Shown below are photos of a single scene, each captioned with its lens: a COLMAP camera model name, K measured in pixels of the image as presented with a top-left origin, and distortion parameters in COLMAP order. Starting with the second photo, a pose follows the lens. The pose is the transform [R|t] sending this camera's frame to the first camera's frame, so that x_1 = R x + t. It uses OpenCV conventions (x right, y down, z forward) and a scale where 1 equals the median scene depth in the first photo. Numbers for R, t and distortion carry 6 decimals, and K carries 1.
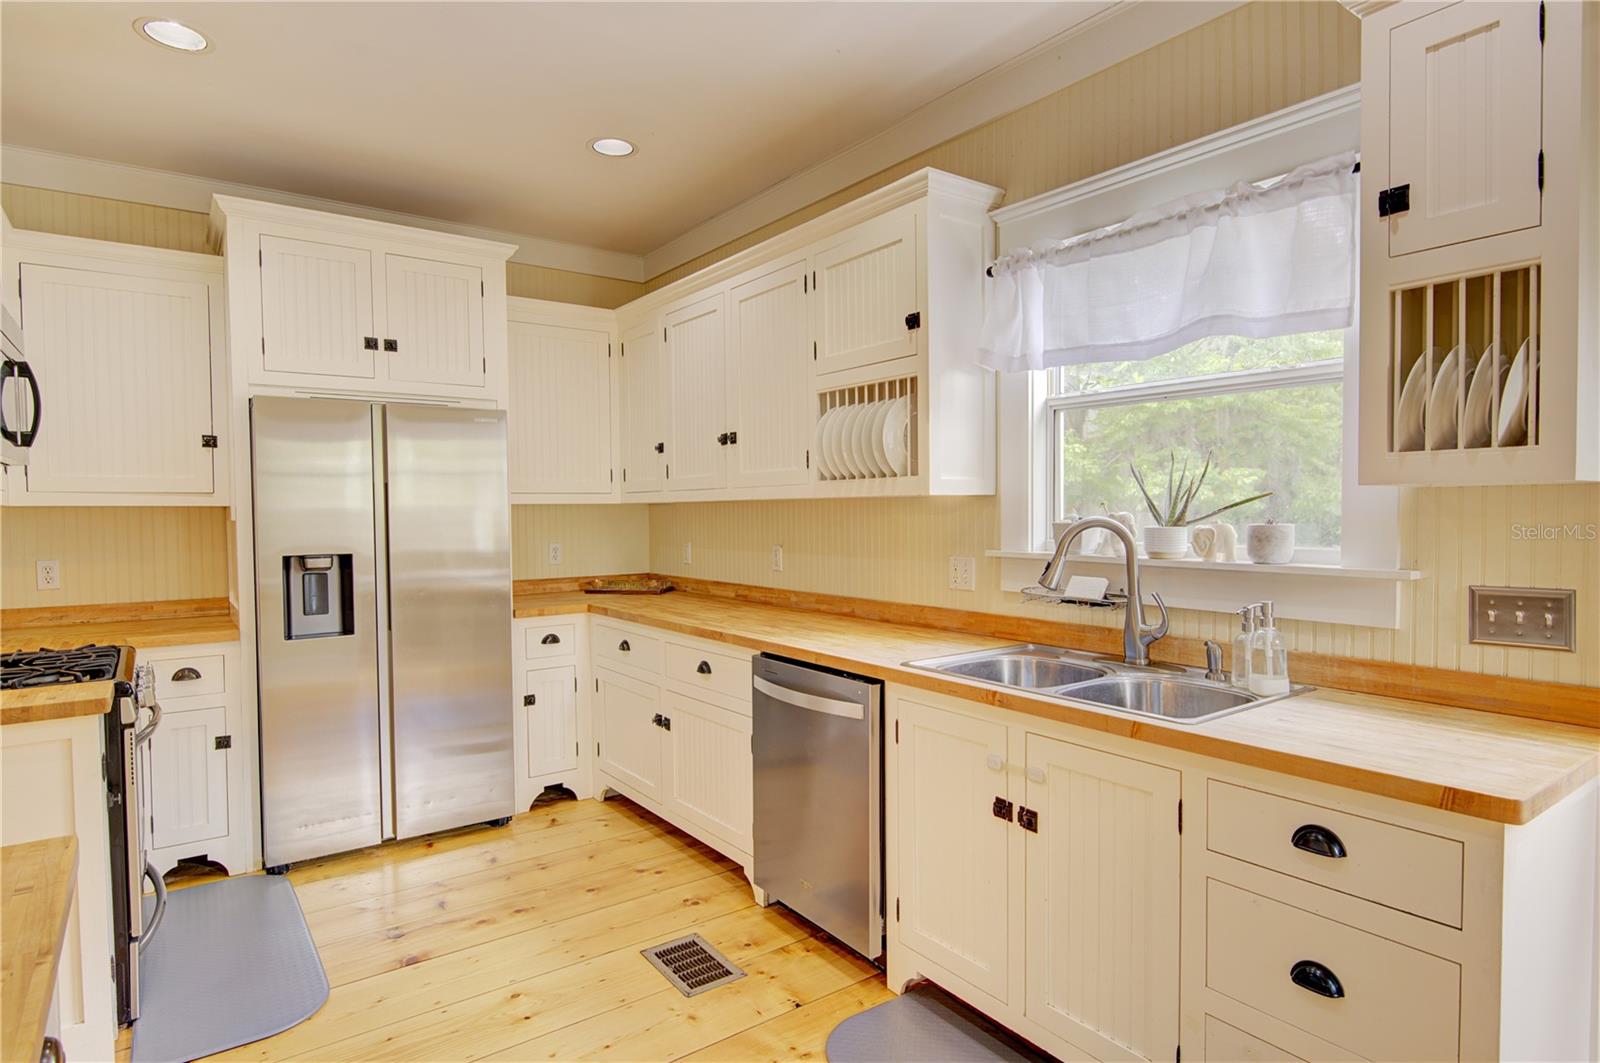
lens RADIAL K [[893.3, 0, 800.0], [0, 893.3, 531.5], [0, 0, 1]] dist [-0.000939, -0.000374]
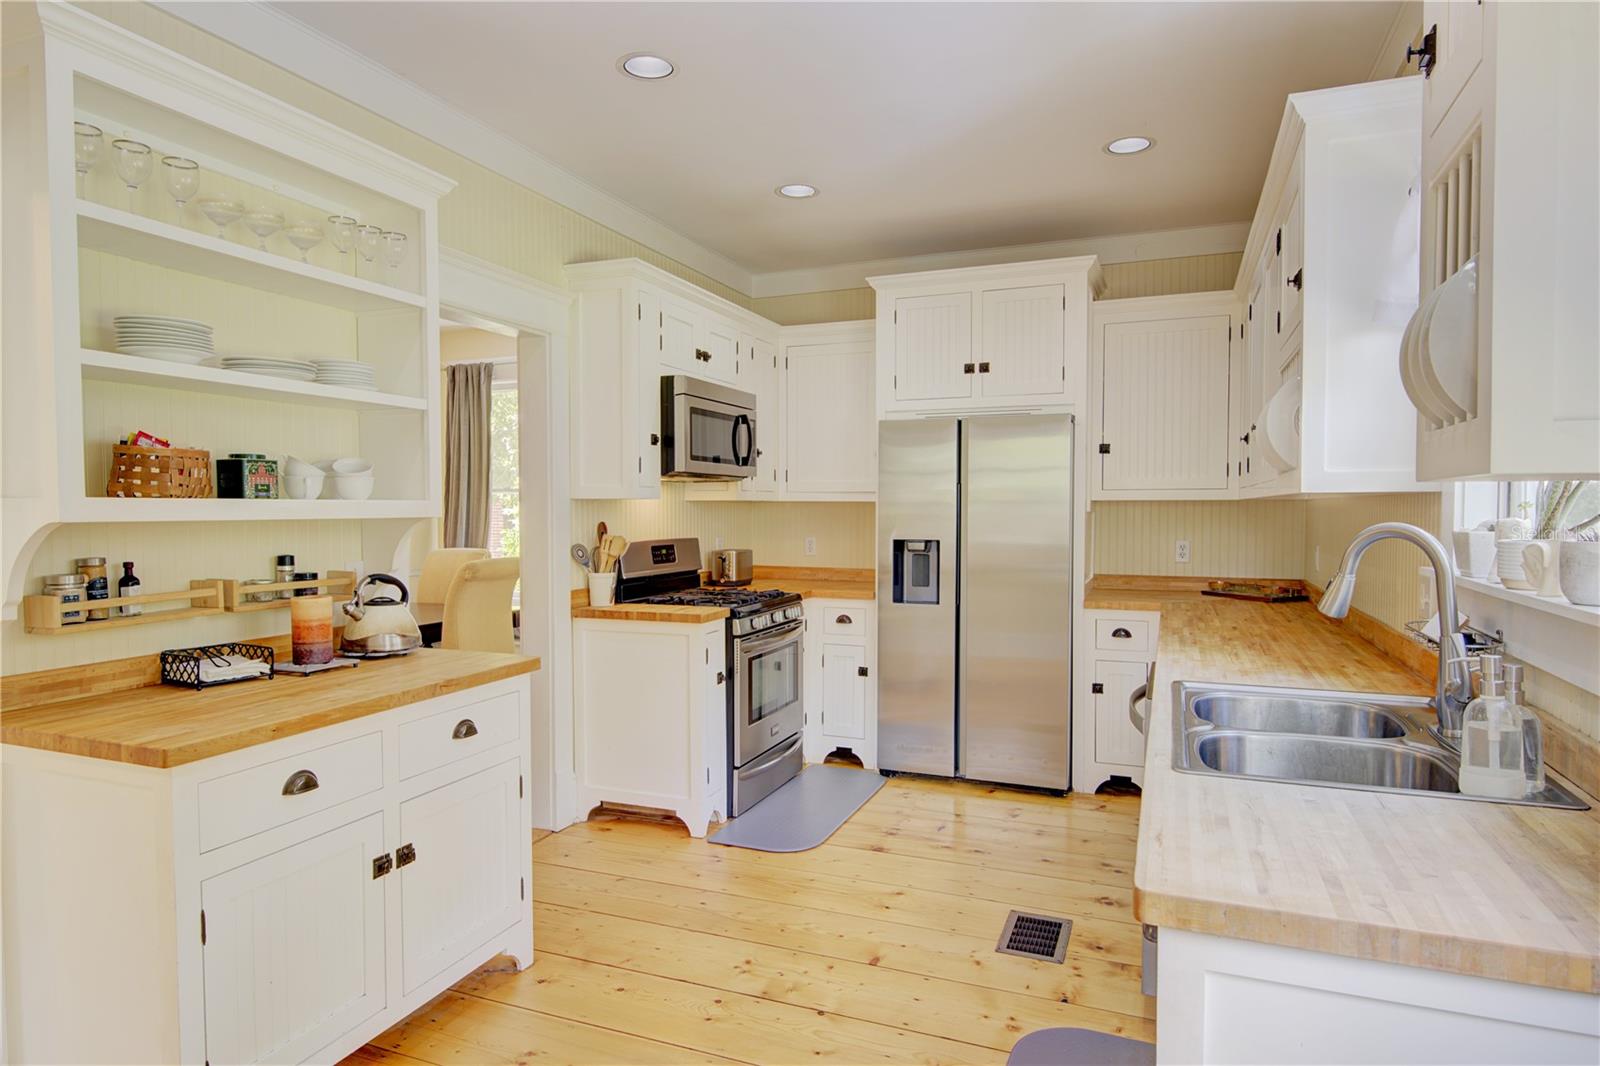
lens RADIAL K [[970.7, 0, 778.7], [0, 970.7, 527.7], [0, 0, 1]] dist [0.000740, 0.000086]
pose [[0.501129, 0.027104, -0.864948, 0.556166], [-0.026332, 0.999524, 0.016065, -0.008264], [0.864972, 0.014725, 0.501605, 0.117784]]
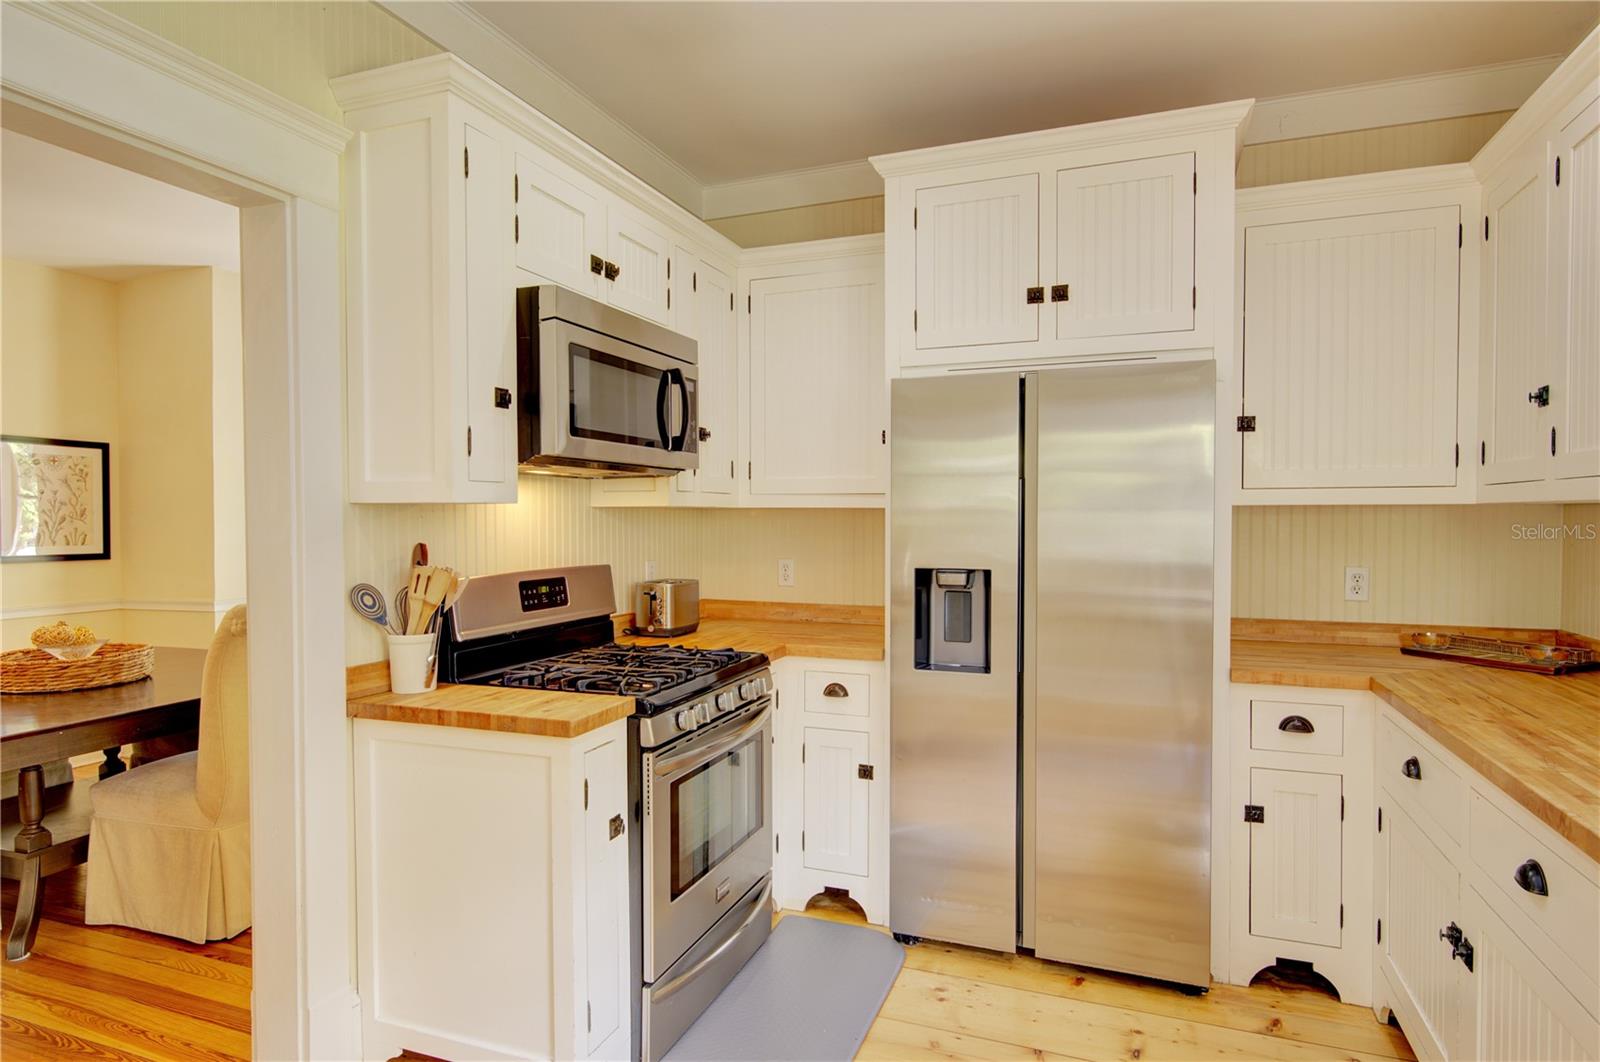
lens RADIAL K [[893.3, 0, 800.0], [0, 893.3, 531.0], [0, 0, 1]] dist [-0.000939, -0.000374]
pose [[0.532088, 0.023264, -0.846369, 0.066063], [-0.024348, 0.999629, 0.012169, -0.013883], [0.846339, 0.014132, 0.532457, 0.438280]]
